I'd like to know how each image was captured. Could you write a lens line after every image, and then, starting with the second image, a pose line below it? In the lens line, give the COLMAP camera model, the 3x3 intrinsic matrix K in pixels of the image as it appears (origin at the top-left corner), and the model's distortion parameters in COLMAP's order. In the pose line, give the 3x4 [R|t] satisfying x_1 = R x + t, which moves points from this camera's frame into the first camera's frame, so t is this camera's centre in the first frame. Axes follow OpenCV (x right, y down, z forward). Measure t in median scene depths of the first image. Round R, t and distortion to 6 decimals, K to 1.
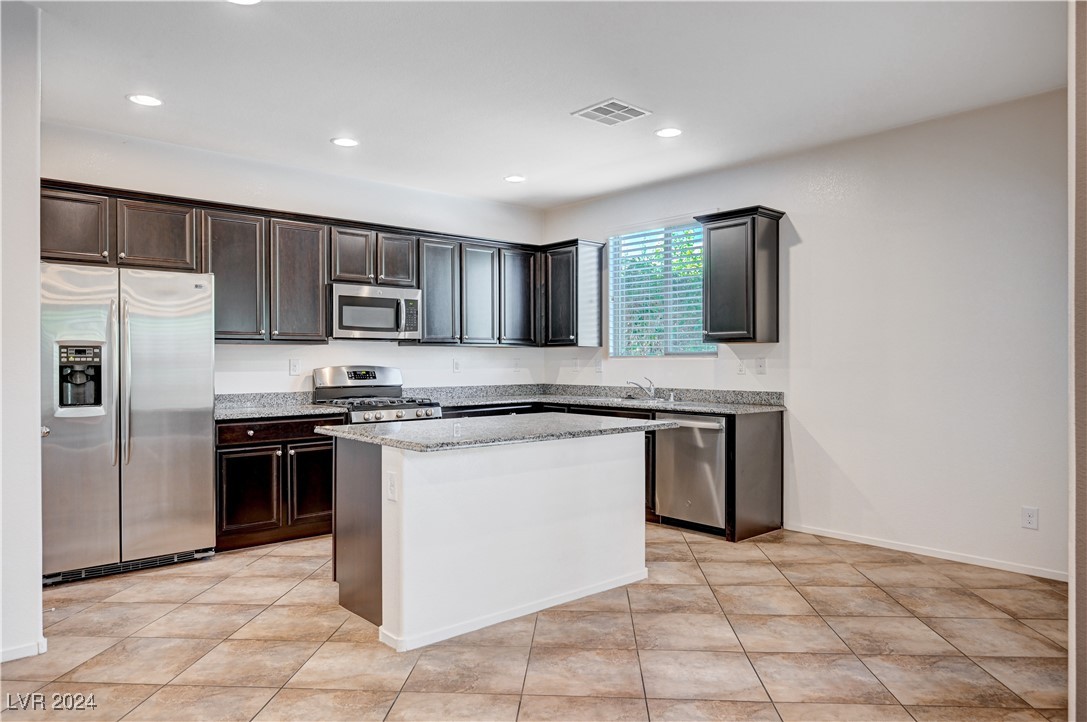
lens RADIAL K [[716.8, 0, 557.6], [0, 716.8, 359.0], [0, 0, 1]] dist [-0.004273, -0.000734]
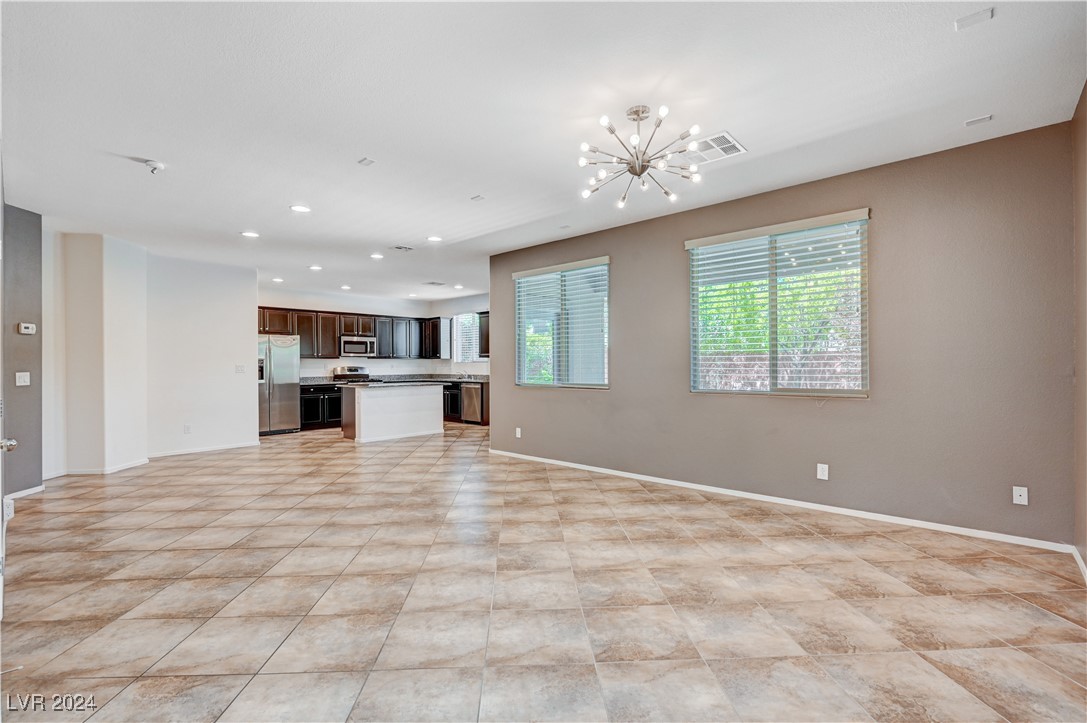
lens RADIAL K [[486.4, 0, 543.5], [0, 486.4, 361.5], [0, 0, 1]] dist [0.001170, 0.000084]
pose [[0.996038, -0.004294, 0.088824, 0.289118], [0.004554, 0.999986, -0.002728, -0.001386], [-0.088811, 0.003122, 0.996044, -0.915066]]
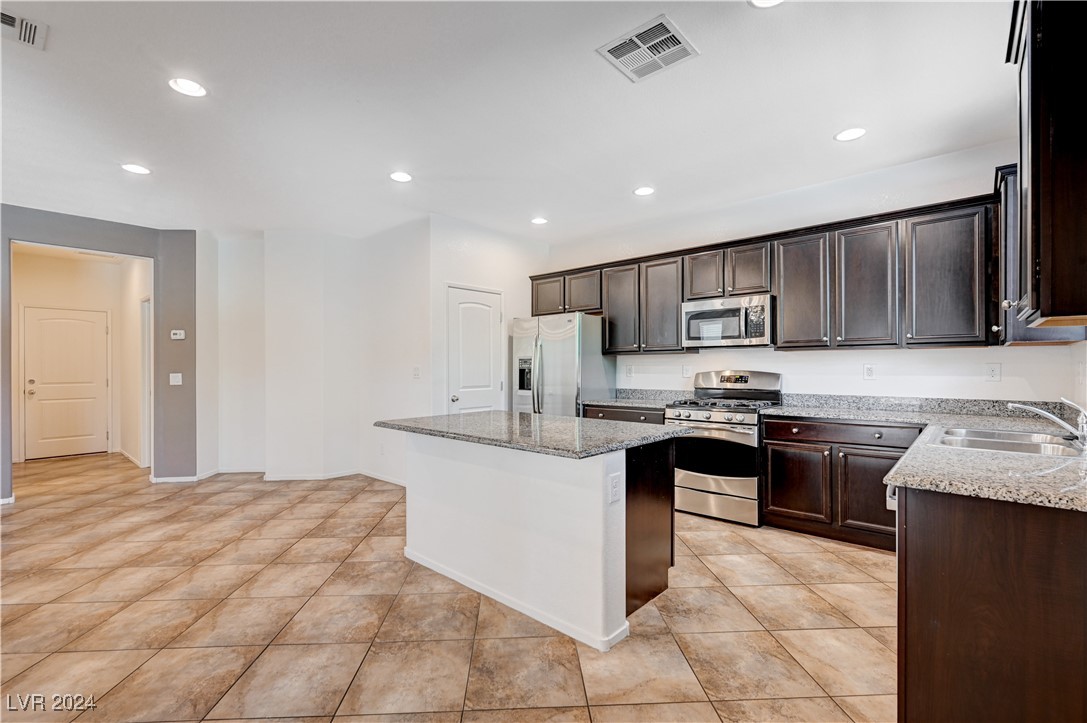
lens RADIAL K [[486.4, 0, 543.5], [0, 486.4, 361.5], [0, 0, 1]] dist [0.001170, 0.000084]
pose [[0.094561, -0.009200, -0.995477, 0.496430], [0.006023, 0.999944, -0.008669, 0.000220], [0.995501, -0.005176, 0.094611, 0.691437]]
